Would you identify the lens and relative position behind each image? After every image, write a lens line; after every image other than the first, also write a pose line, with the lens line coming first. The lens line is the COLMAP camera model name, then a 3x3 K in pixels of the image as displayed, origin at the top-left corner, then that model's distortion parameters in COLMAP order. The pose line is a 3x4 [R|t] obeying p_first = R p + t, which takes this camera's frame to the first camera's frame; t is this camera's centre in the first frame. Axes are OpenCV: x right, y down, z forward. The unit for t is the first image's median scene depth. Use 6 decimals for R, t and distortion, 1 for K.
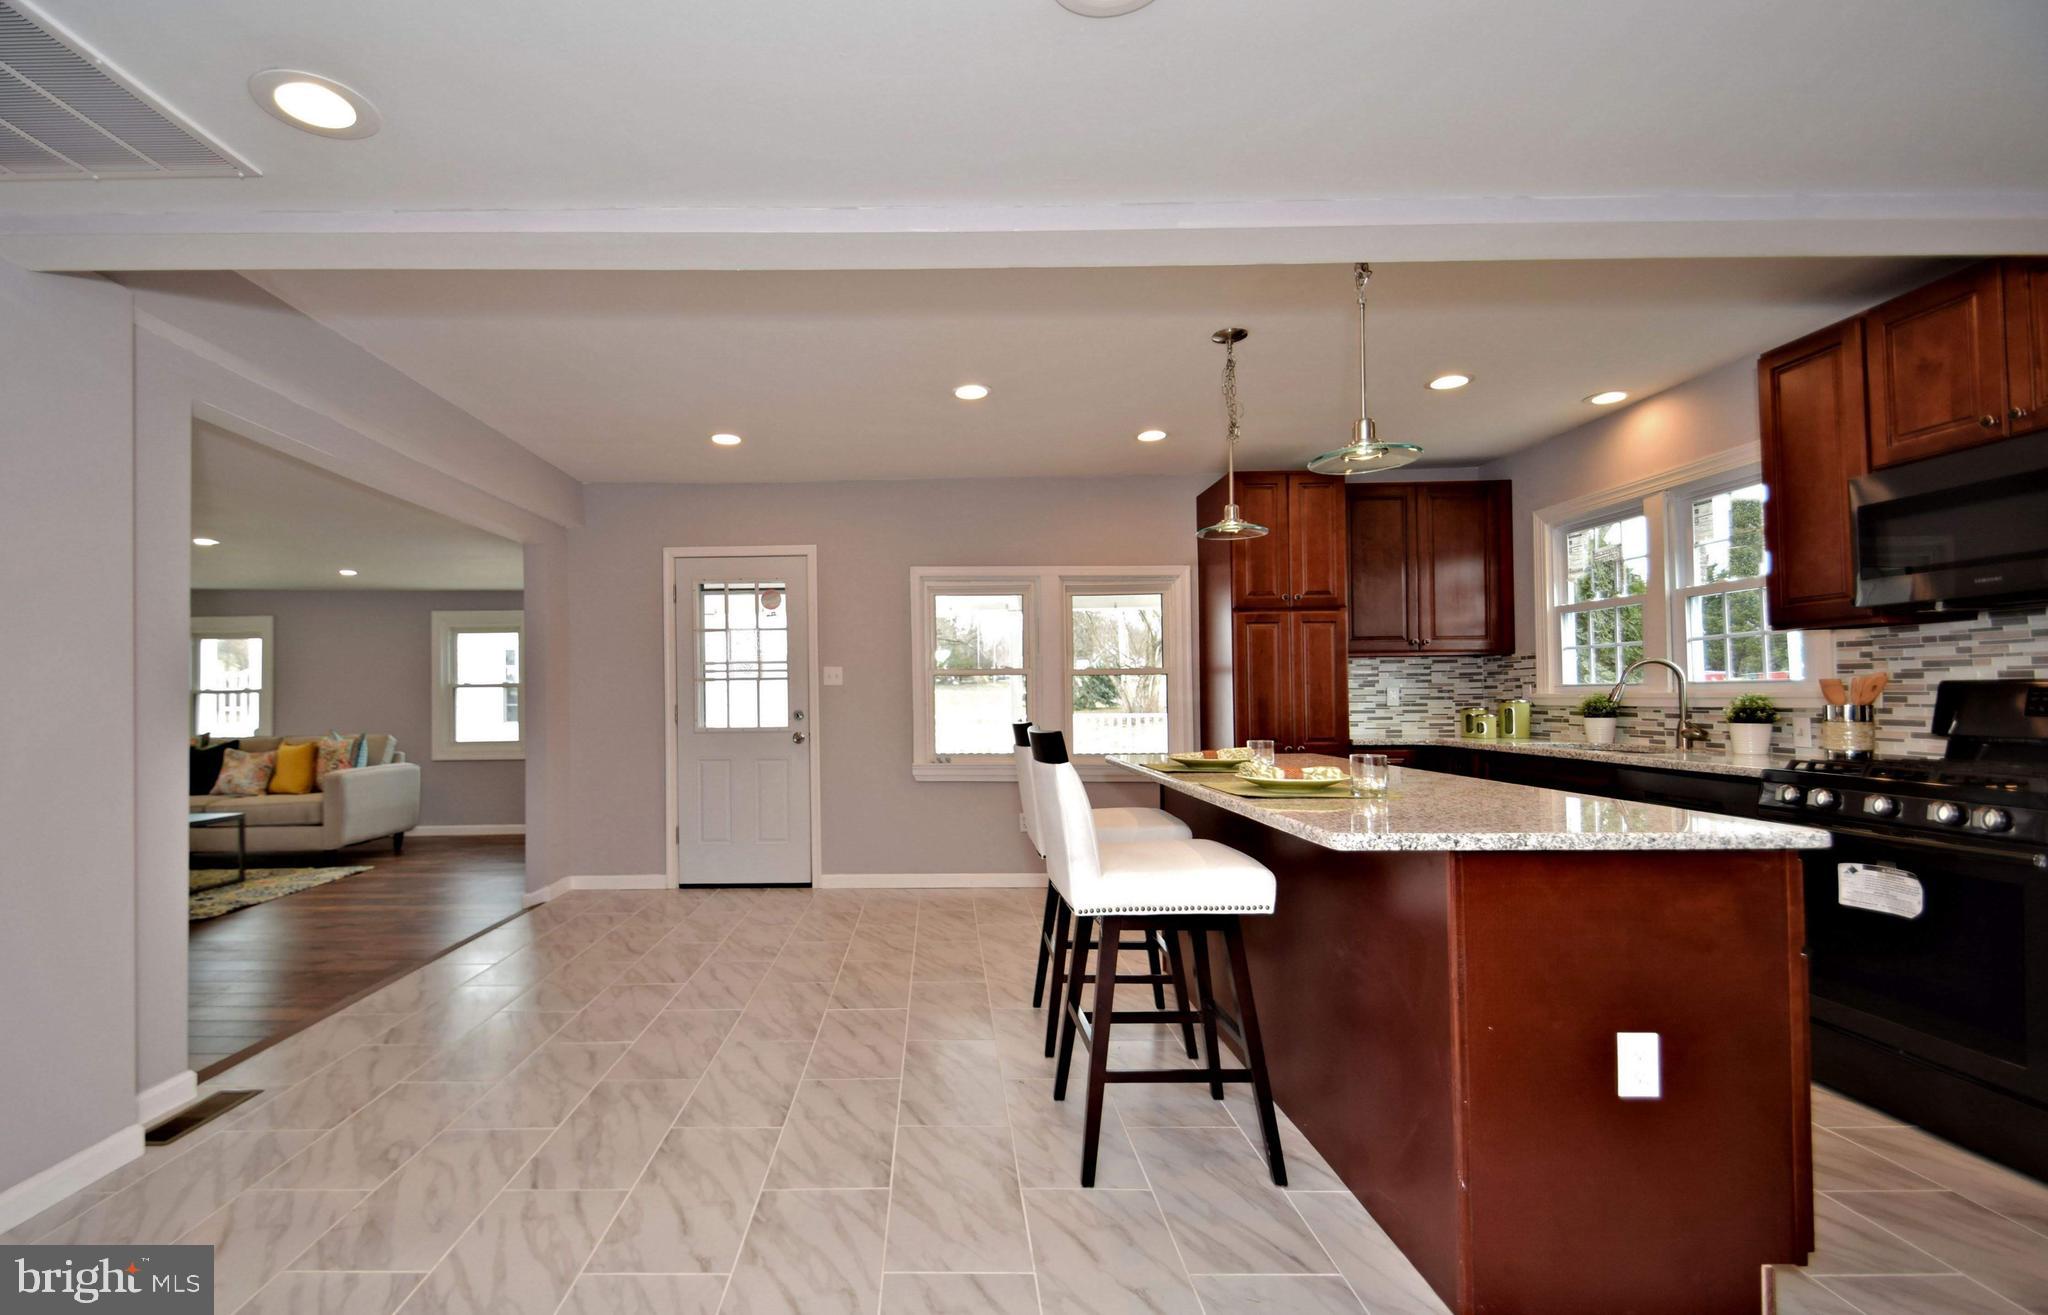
lens RADIAL K [[929.5, 0, 960.4], [0, 929.5, 658.8], [0, 0, 1]] dist [0.028470, -0.014138]
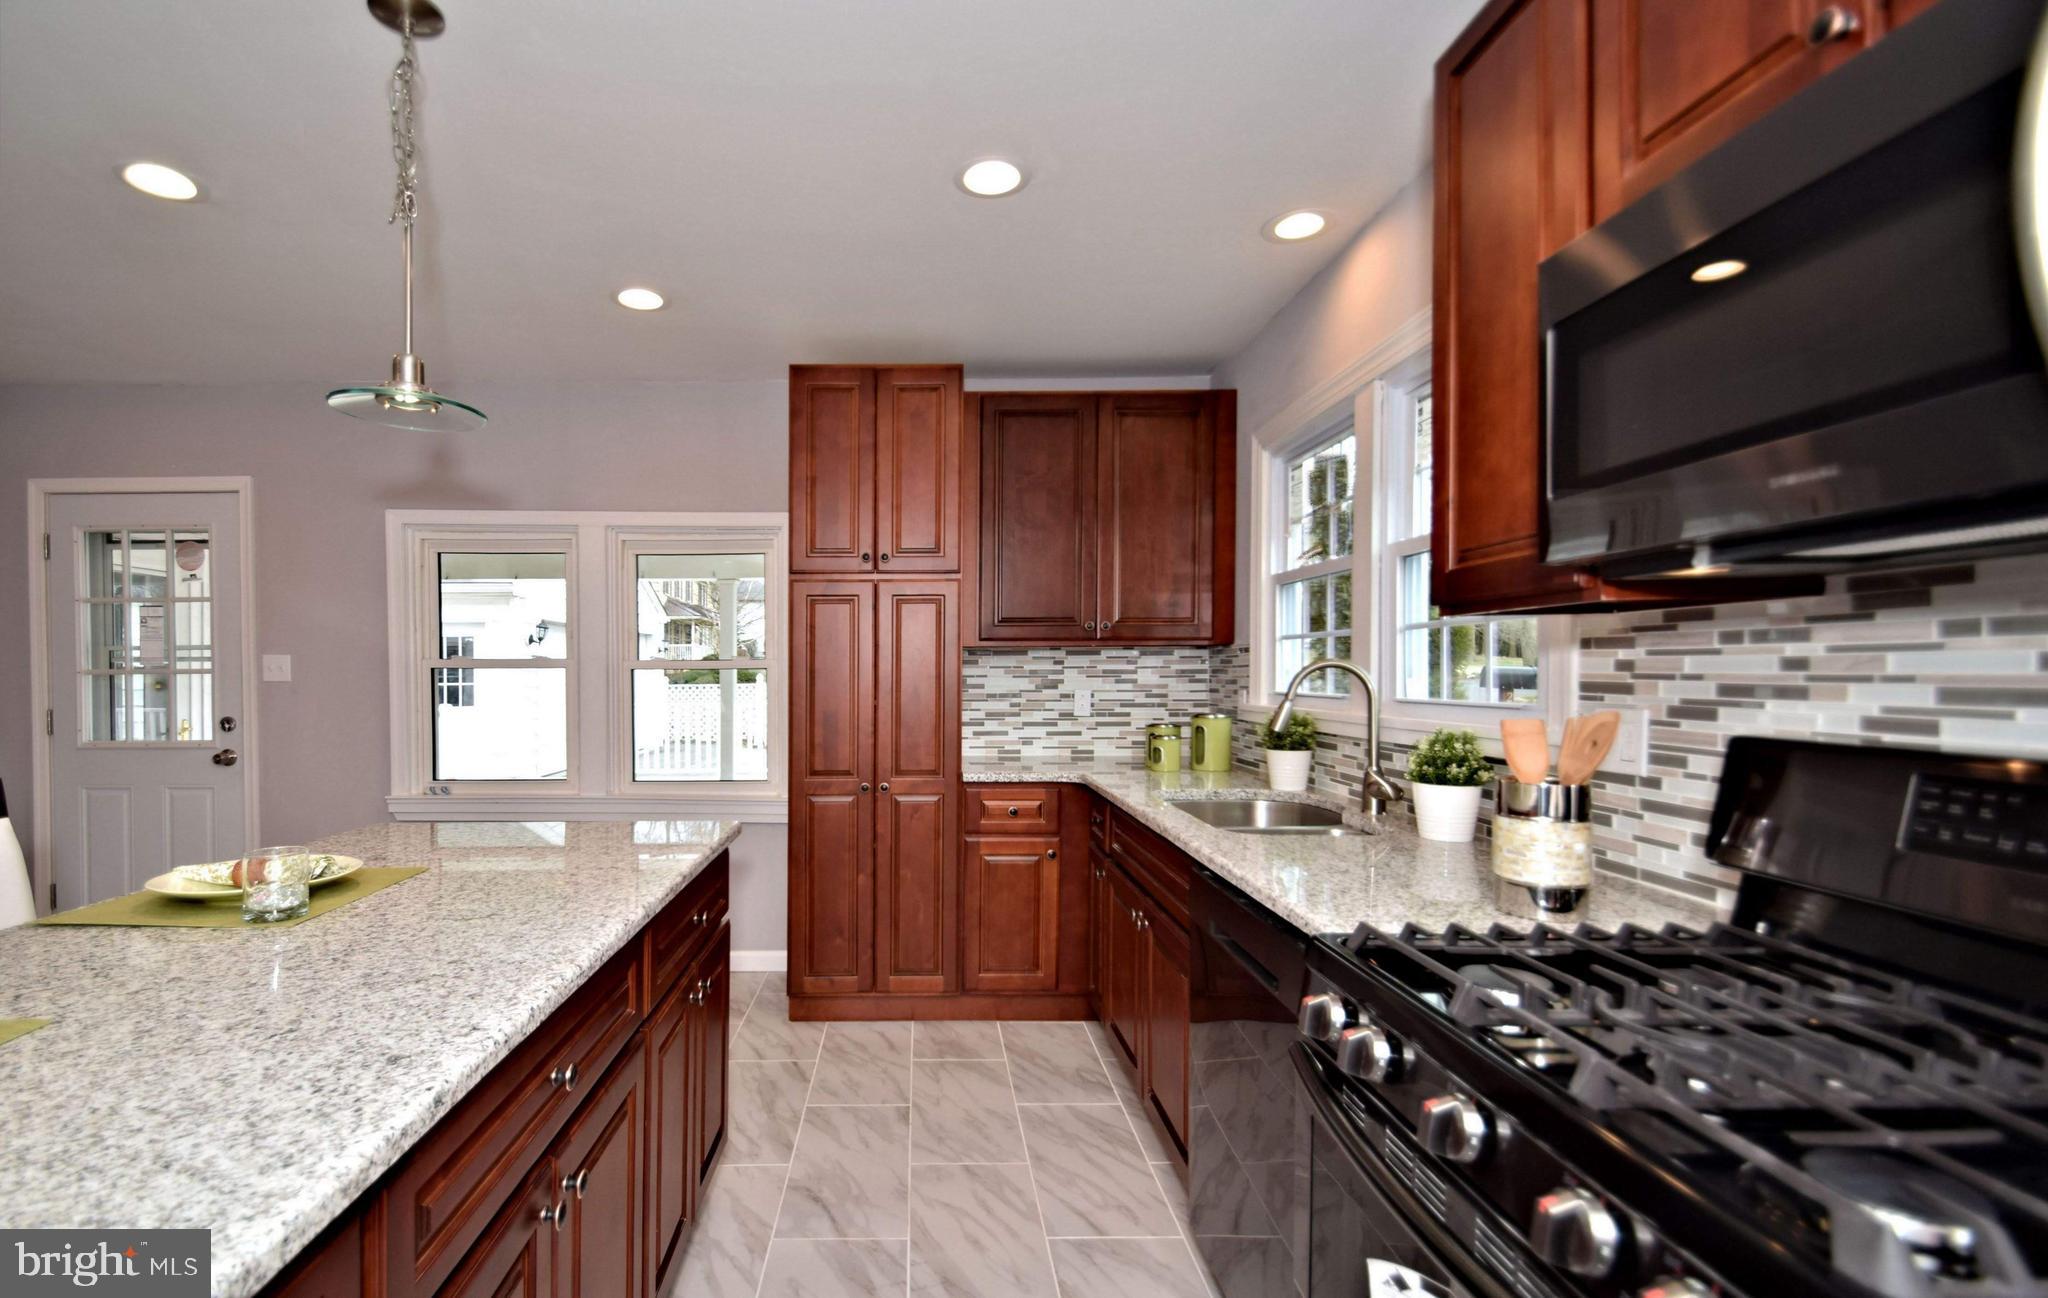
lens RADIAL K [[918.7, 0, 953.8], [0, 918.7, 665.9], [0, 0, 1]] dist [0.002217, 0.000097]
pose [[0.999969, 0.007140, -0.003453, 0.474676], [-0.007009, 0.999312, 0.036415, -0.015060], [0.003711, -0.036389, 0.999331, 0.400679]]
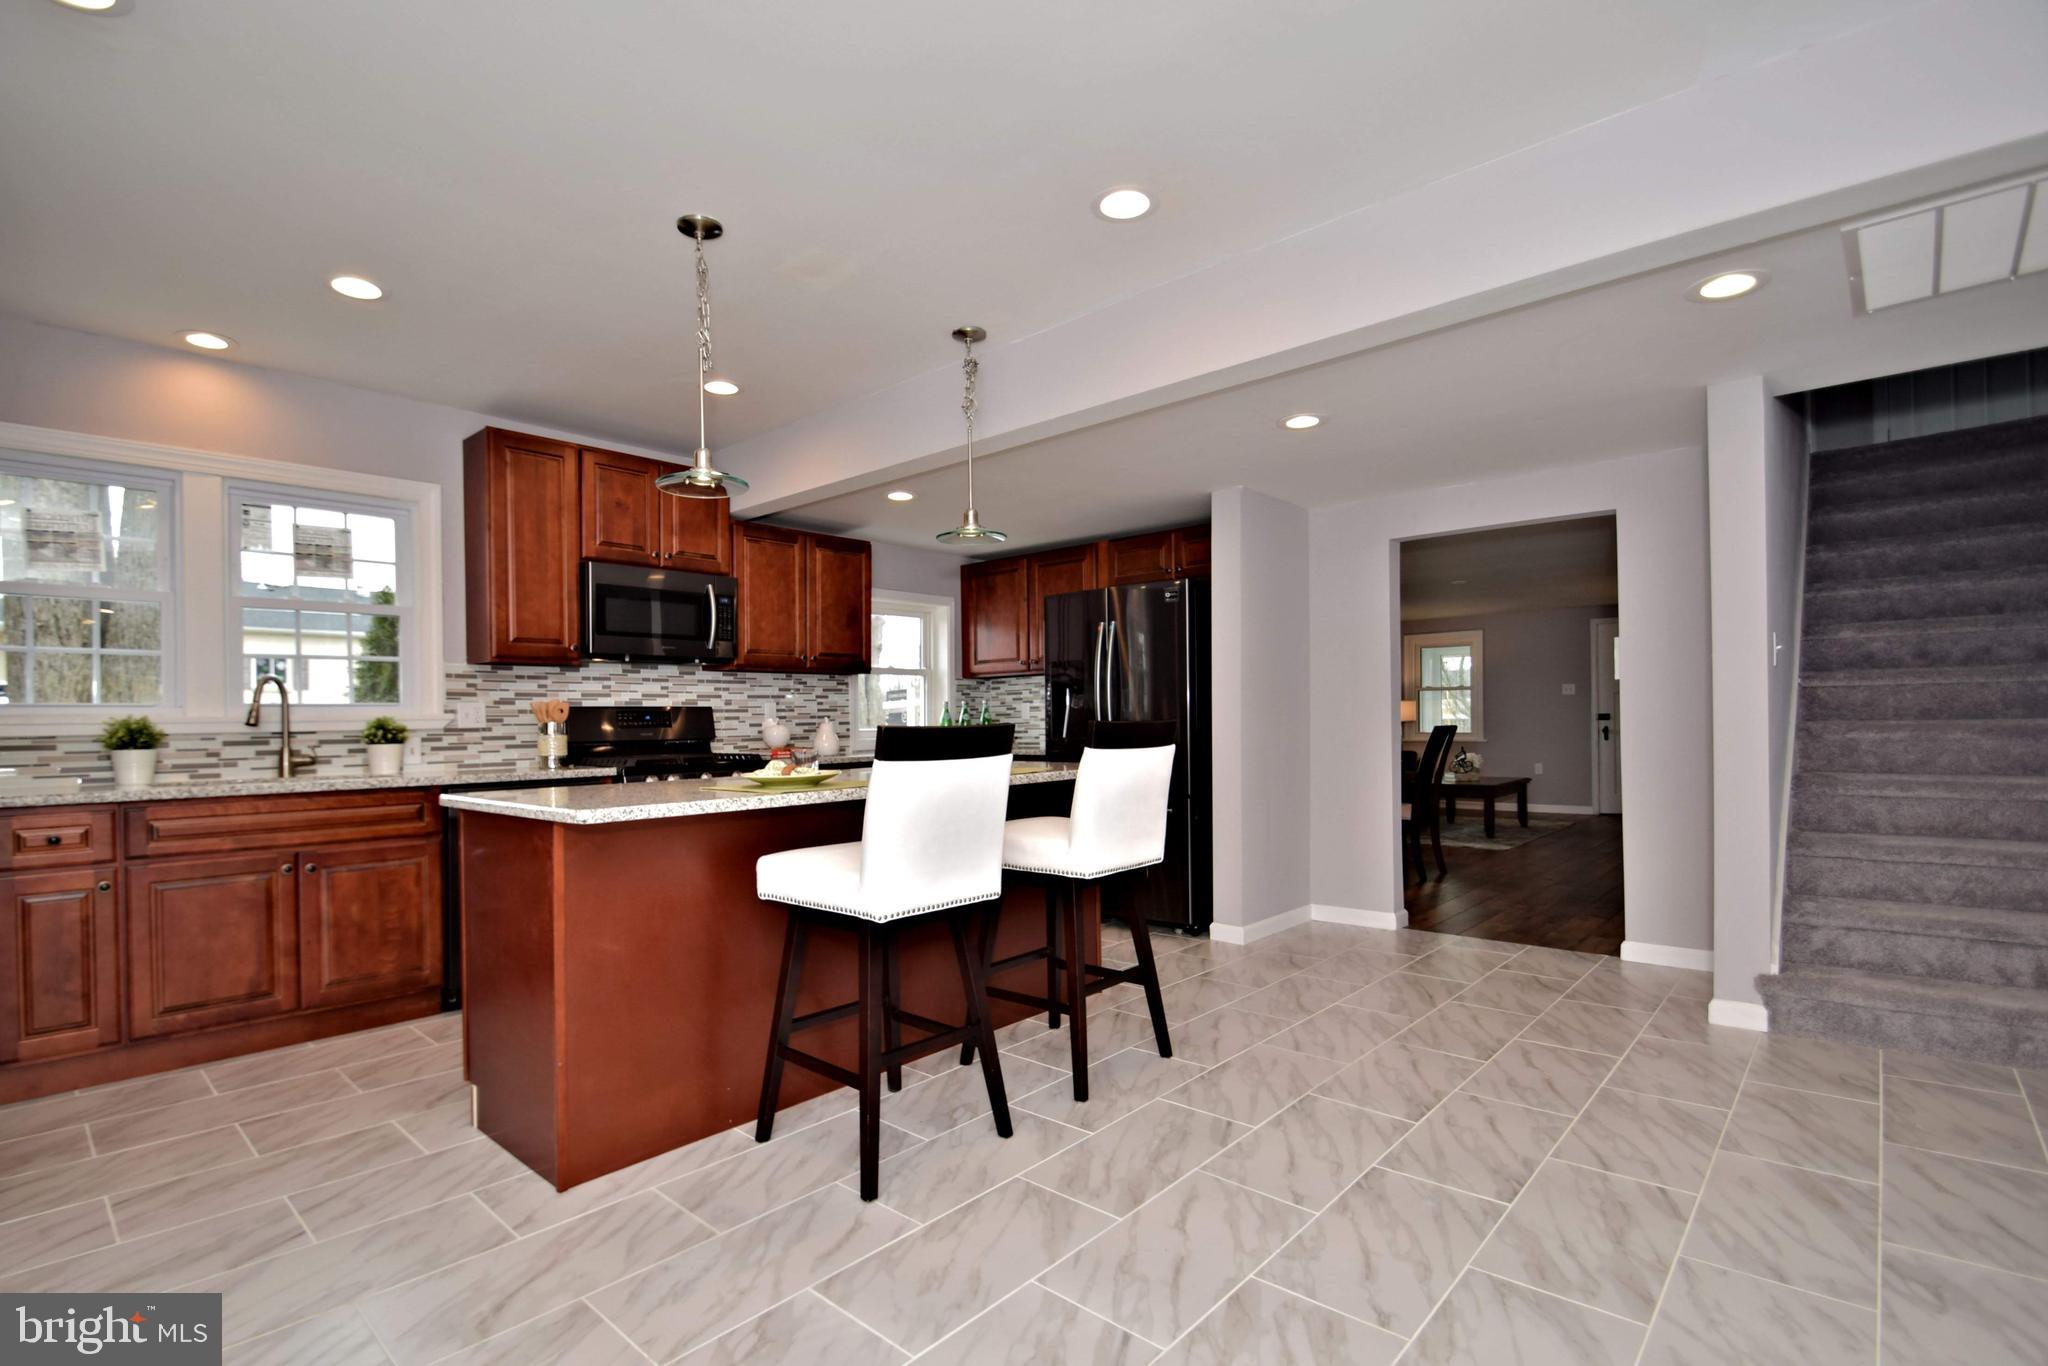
lens RADIAL K [[942.4, 0, 992.0], [0, 942.4, 718.0], [0, 0, 1]] dist [0.020541, -0.016482]
pose [[-0.720709, 0.020644, 0.692931, -0.327405], [-0.005657, 0.999348, -0.035656, 0.062786], [-0.693215, -0.029618, -0.720122, 1.113975]]
